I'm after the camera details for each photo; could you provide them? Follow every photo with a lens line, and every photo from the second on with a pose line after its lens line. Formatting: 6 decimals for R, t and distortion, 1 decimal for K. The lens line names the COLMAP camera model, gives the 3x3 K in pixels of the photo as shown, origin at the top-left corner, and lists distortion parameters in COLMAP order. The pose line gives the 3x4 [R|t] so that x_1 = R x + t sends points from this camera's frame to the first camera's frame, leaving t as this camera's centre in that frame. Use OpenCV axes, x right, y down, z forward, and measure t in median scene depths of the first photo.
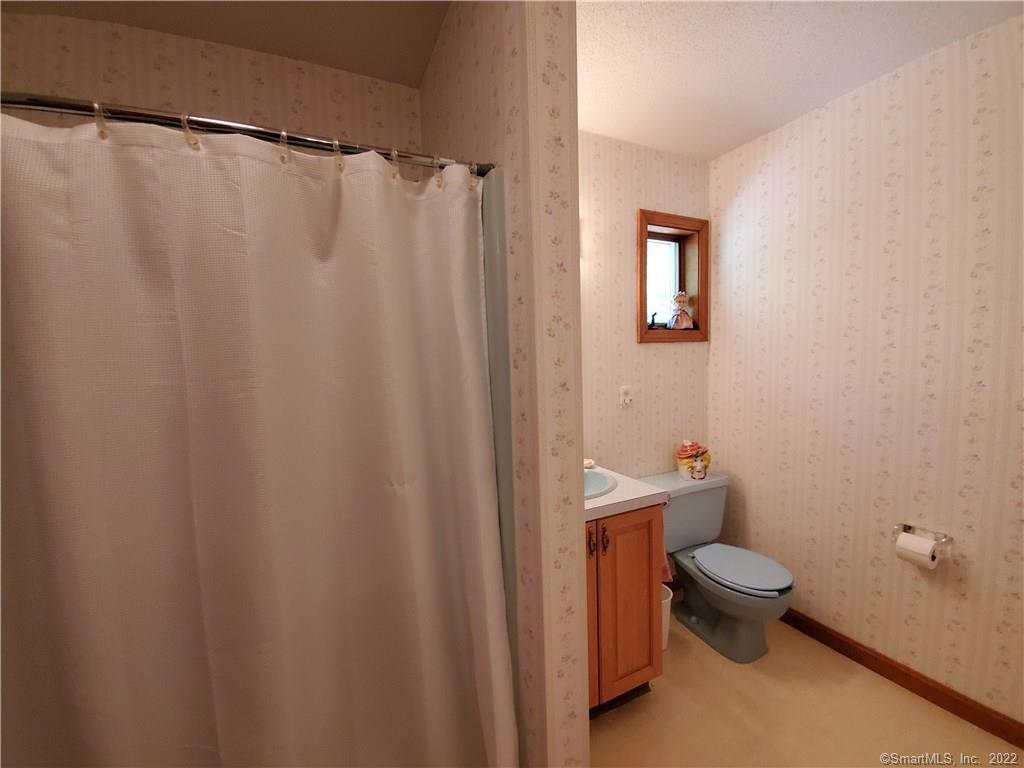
lens RADIAL K [[404.2, 0, 509.0], [0, 404.2, 392.5], [0, 0, 1]] dist [0.013309, -0.018421]
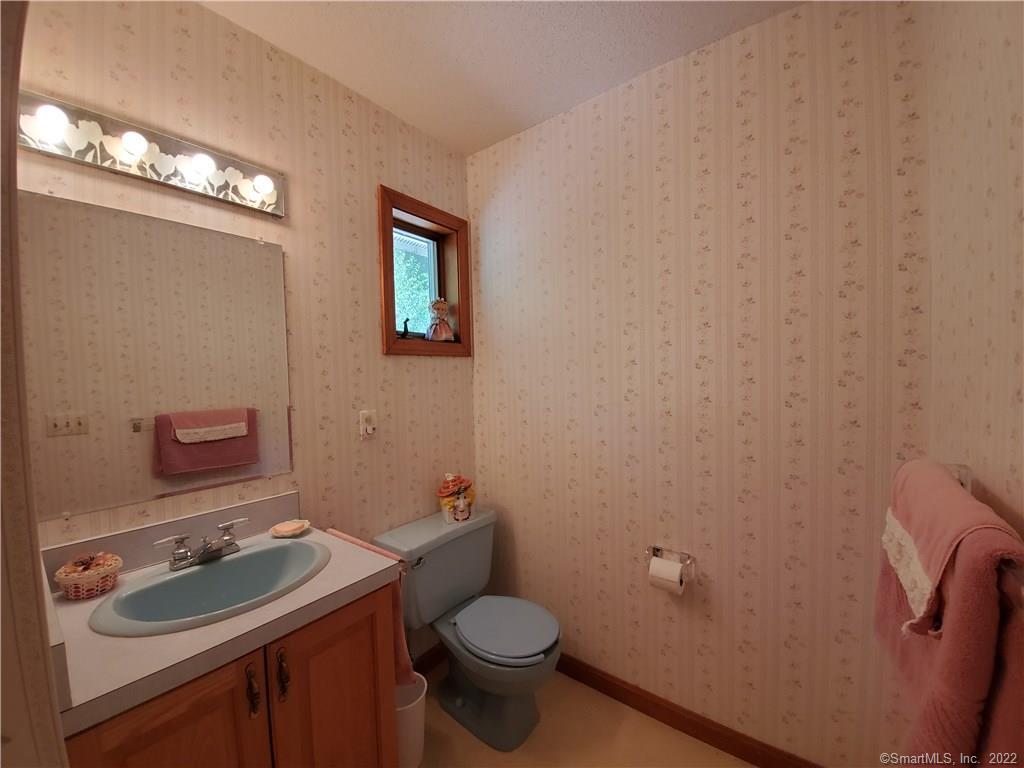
lens RADIAL K [[404.2, 0, 509.0], [0, 404.2, 392.5], [0, 0, 1]] dist [0.013309, -0.018421]
pose [[0.888412, -0.007124, 0.458991, 0.175057], [0.033254, 0.998251, -0.048872, -0.003939], [-0.457840, 0.058681, 0.887096, 0.206197]]
